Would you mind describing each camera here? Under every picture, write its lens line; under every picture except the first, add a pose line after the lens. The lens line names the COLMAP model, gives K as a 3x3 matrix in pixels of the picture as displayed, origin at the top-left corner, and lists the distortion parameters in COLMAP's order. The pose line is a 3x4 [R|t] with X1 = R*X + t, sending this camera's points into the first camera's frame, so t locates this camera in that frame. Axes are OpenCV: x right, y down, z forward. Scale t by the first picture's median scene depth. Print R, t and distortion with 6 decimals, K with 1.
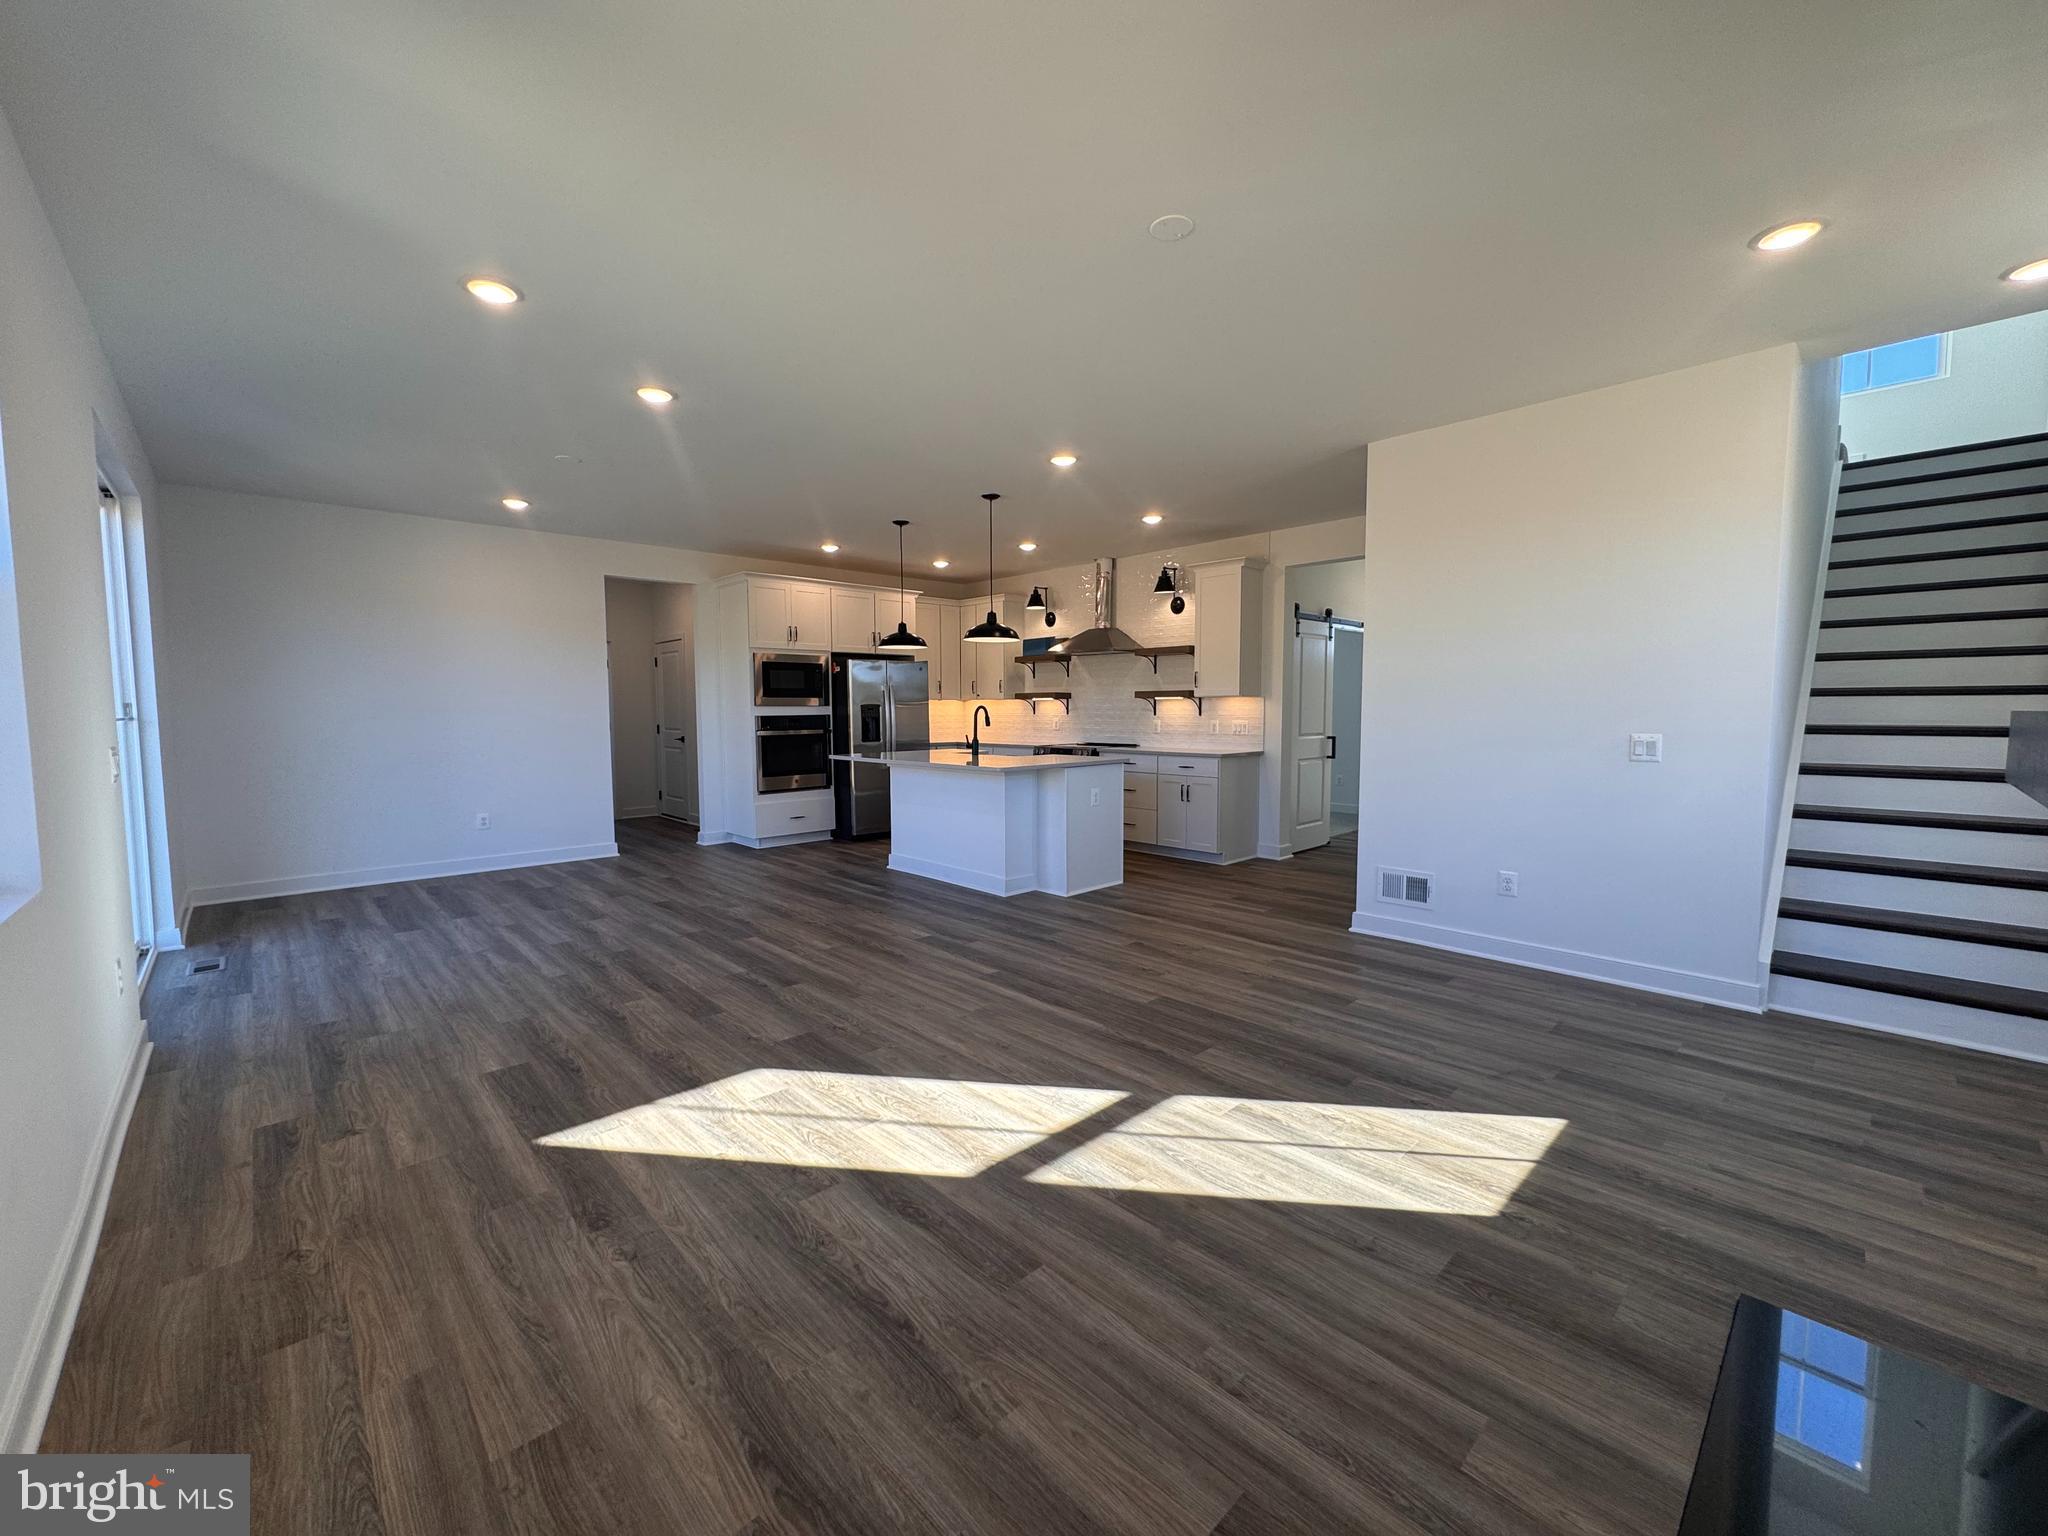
lens RADIAL K [[817.9, 0, 1024.5], [0, 817.9, 760.3], [0, 0, 1]] dist [-0.004512, 0.000744]
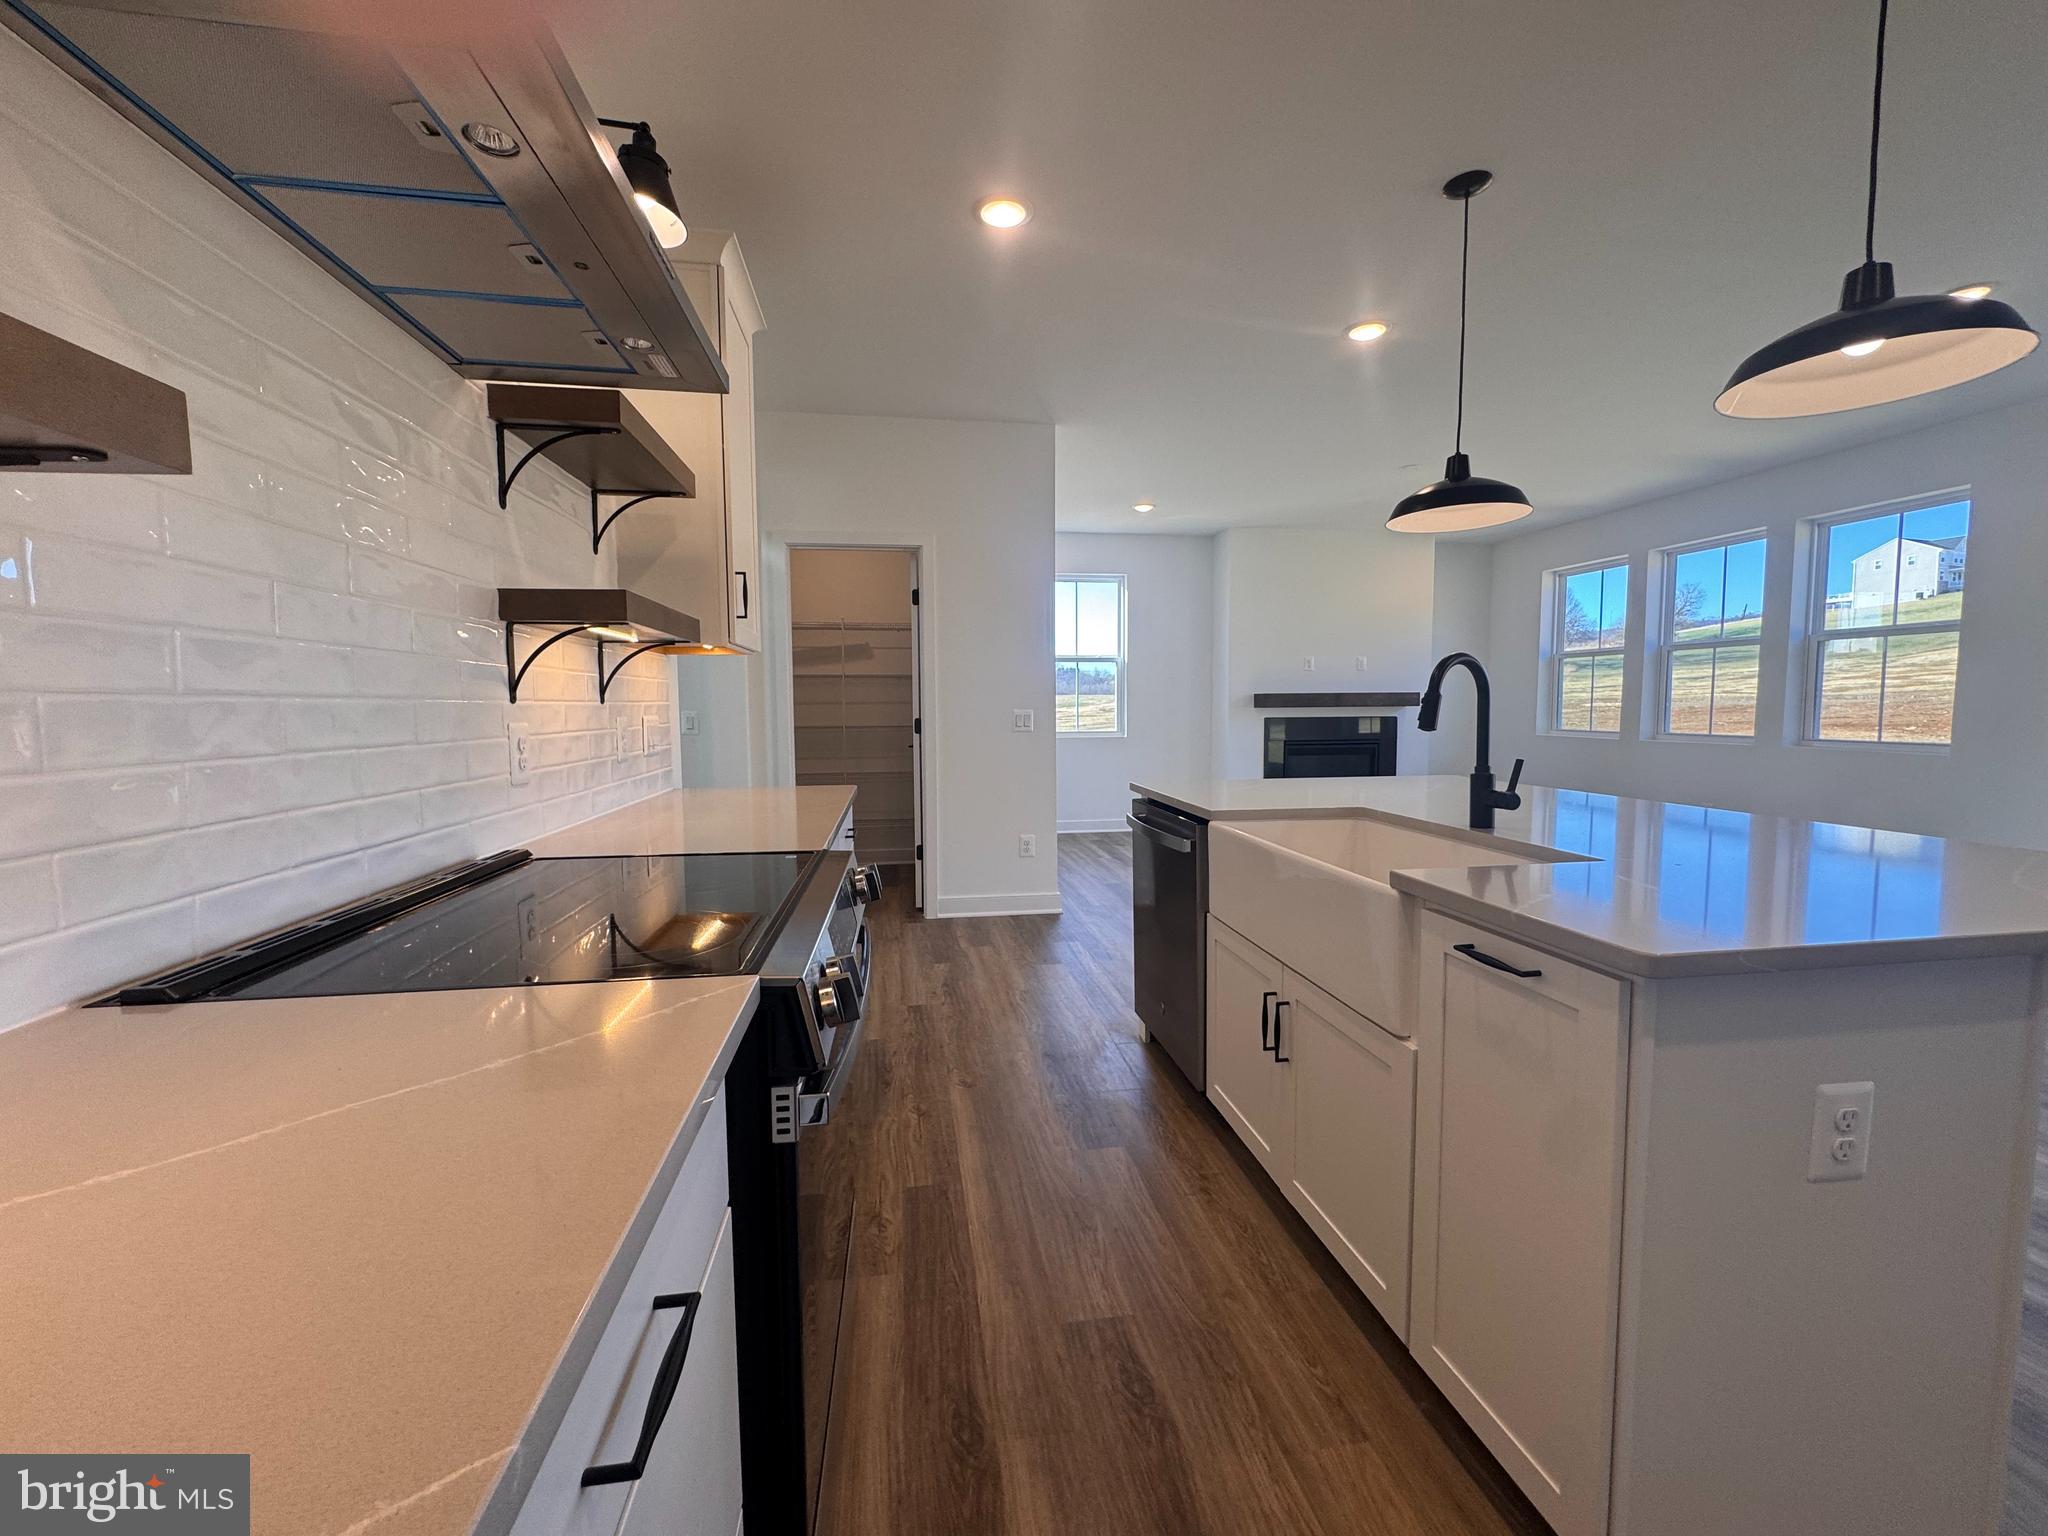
lens RADIAL K [[817.9, 0, 1023.6], [0, 817.9, 764.5], [0, 0, 1]] dist [-0.004512, 0.000744]
pose [[-0.819258, -0.032615, 0.572497, -0.083739], [0.051295, 0.990210, 0.129816, -0.066371], [-0.571126, 0.135719, -0.809565, 1.237828]]
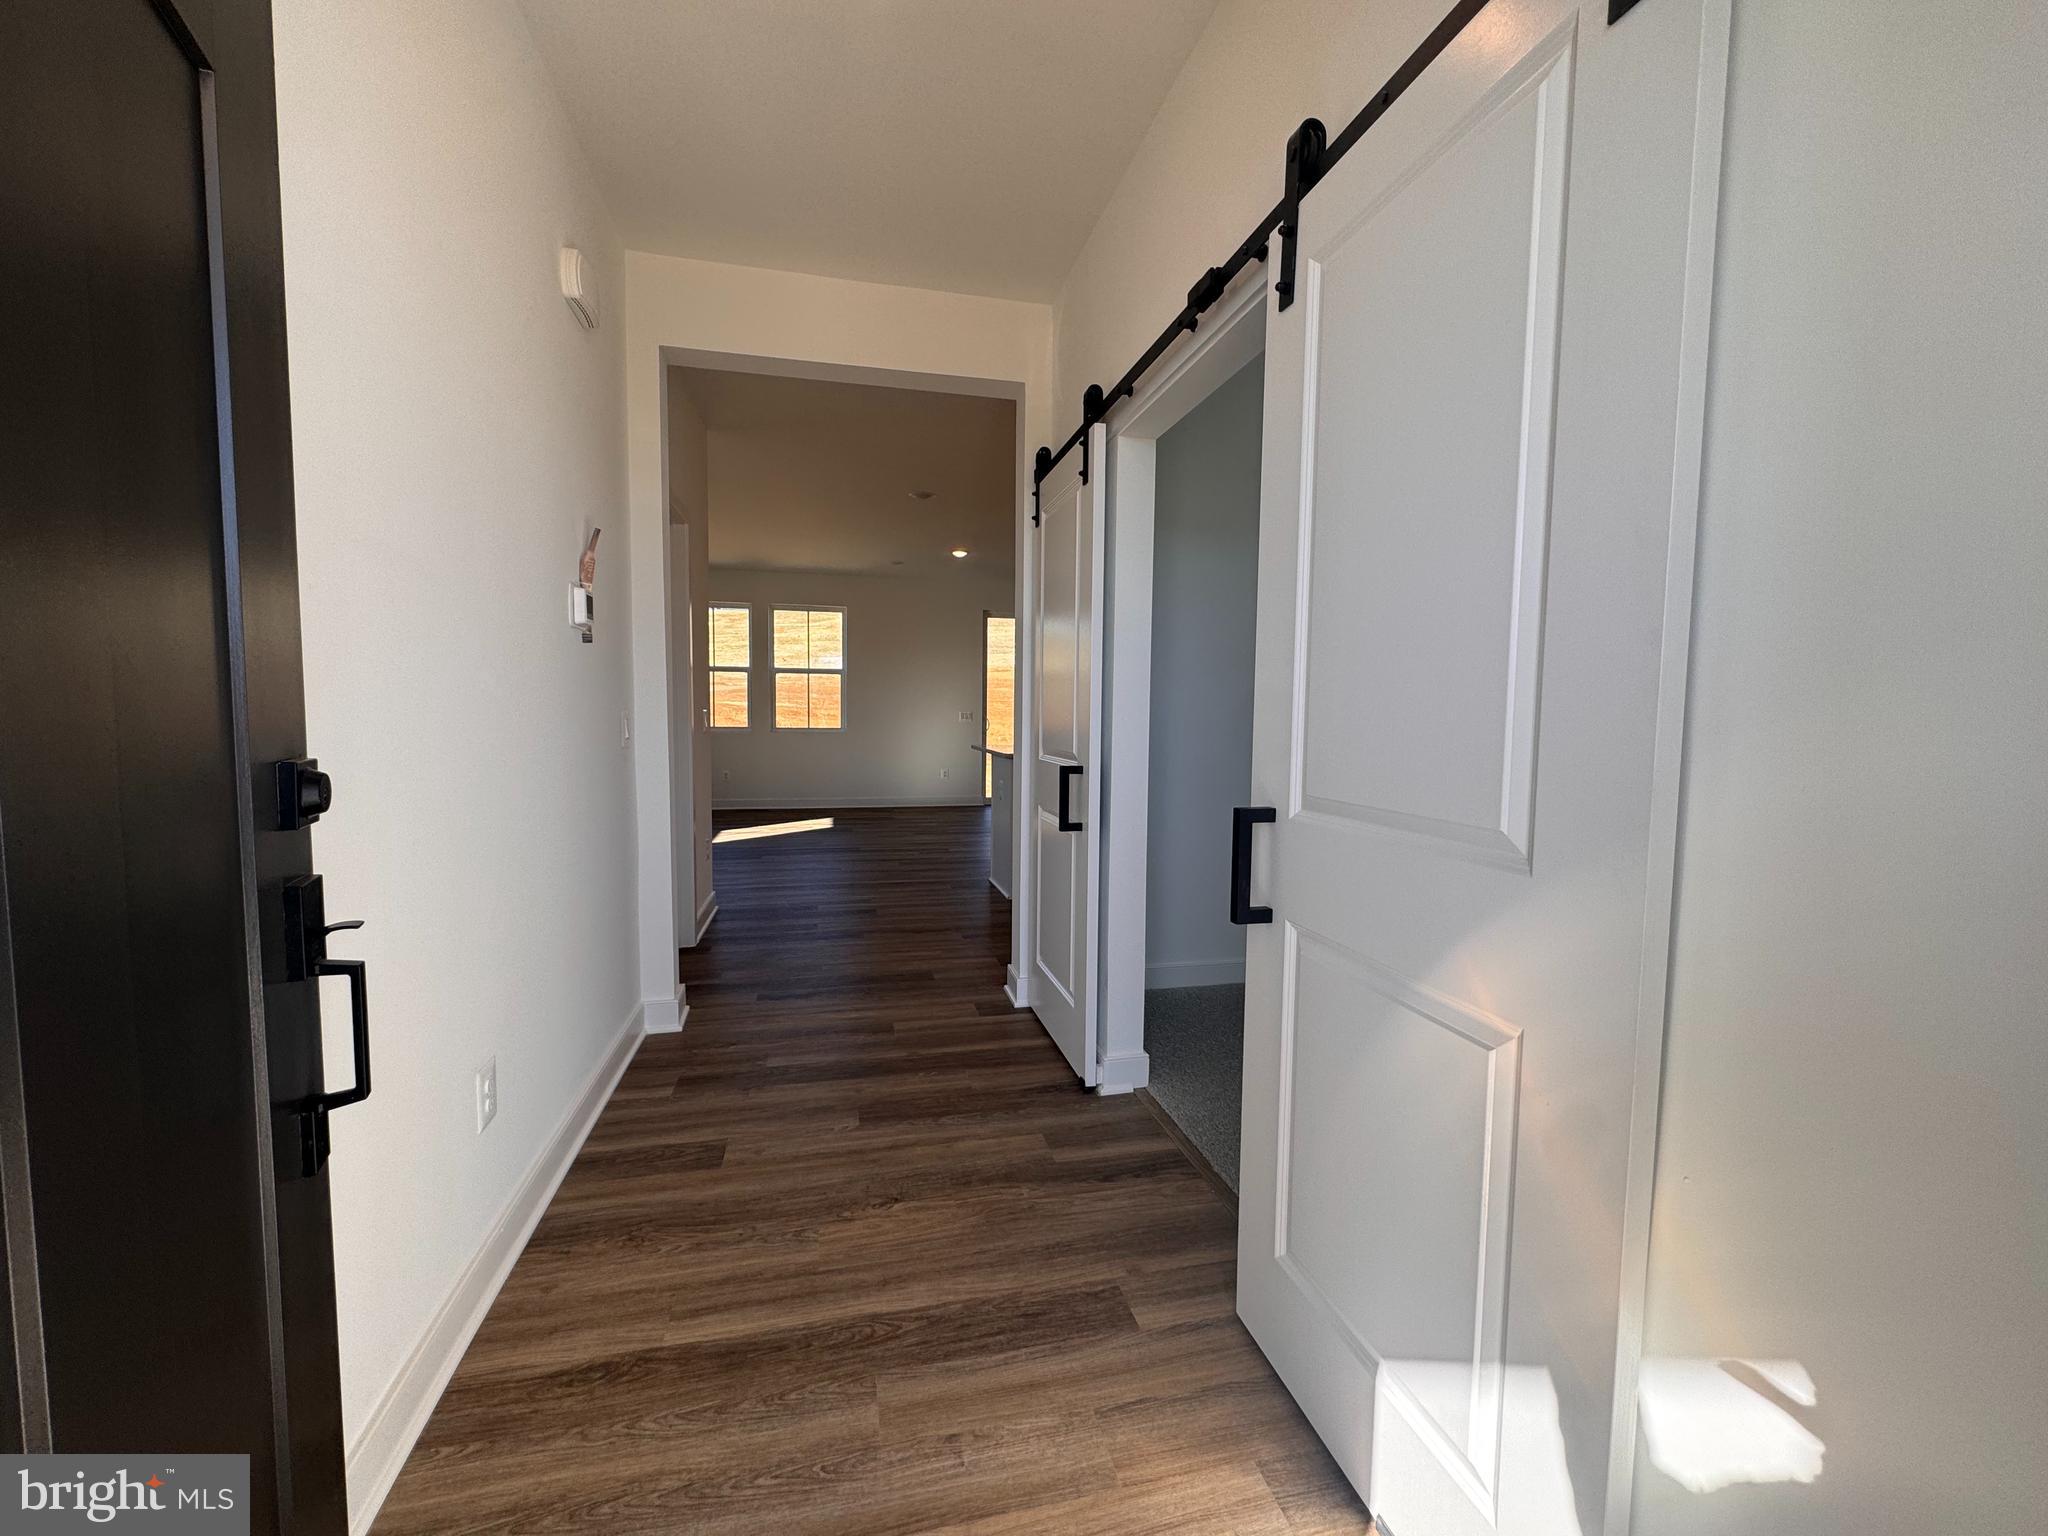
lens RADIAL K [[817.9, 0, 1023.2], [0, 817.9, 758.5], [0, 0, 1]] dist [-0.004512, 0.000744]
pose [[-0.504238, 0.057195, -0.861668, 0.735717], [-0.067604, 0.992128, 0.105416, -0.074454], [0.860914, 0.111407, -0.496402, 1.244963]]
